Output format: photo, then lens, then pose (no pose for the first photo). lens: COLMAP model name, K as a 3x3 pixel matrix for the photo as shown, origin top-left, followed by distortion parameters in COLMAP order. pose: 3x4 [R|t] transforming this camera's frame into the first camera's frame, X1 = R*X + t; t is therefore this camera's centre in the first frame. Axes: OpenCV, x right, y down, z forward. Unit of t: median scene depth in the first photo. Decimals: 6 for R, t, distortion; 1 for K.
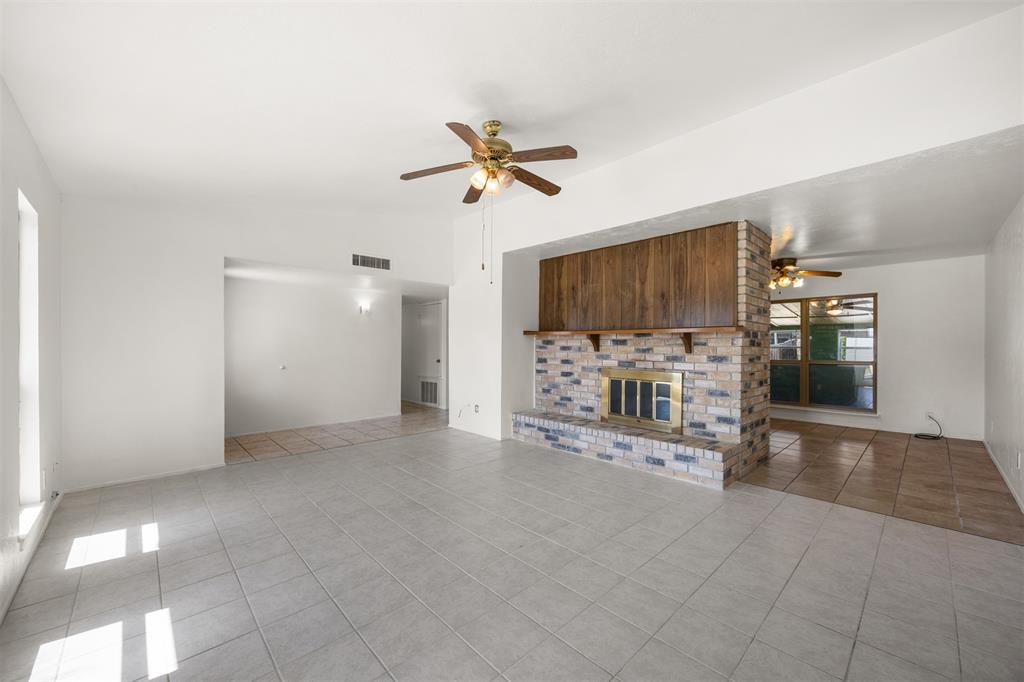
lens RADIAL K [[393.4, 0, 513.0], [0, 393.4, 344.2], [0, 0, 1]] dist [-0.000426, -0.000334]
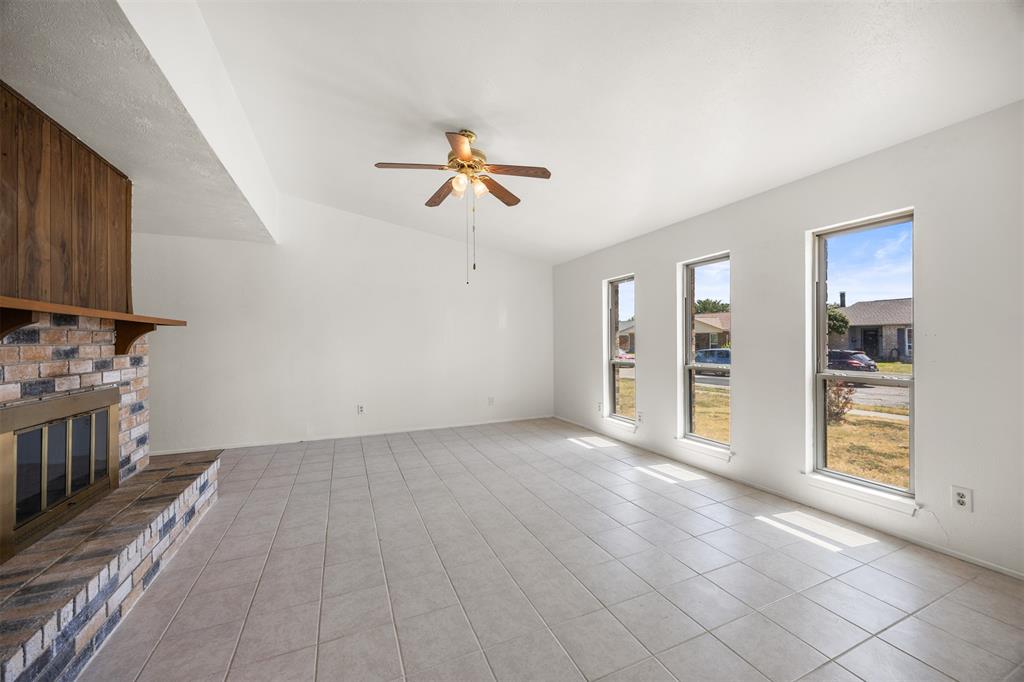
lens RADIAL K [[391.7, 0, 512.0], [0, 391.7, 341.0], [0, 0, 1]] dist [-0.001710, -0.000506]
pose [[-0.942473, 0.001630, 0.334277, -0.331191], [0.000596, 0.999995, -0.003196, 0.002280], [-0.334281, -0.002813, -0.942469, 1.246915]]
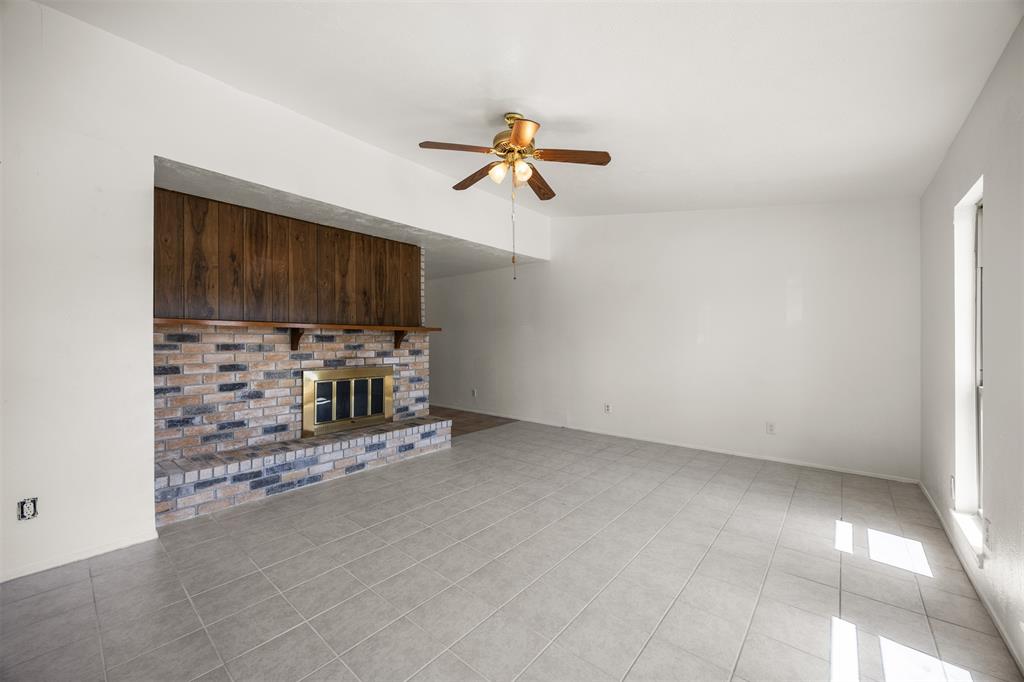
lens RADIAL K [[393.4, 0, 513.0], [0, 393.4, 344.2], [0, 0, 1]] dist [-0.000426, -0.000334]
pose [[-0.107620, -0.010245, 0.994139, -0.653196], [-0.000657, 0.999947, 0.010234, -0.001784], [-0.994192, 0.000449, -0.107621, 0.707884]]
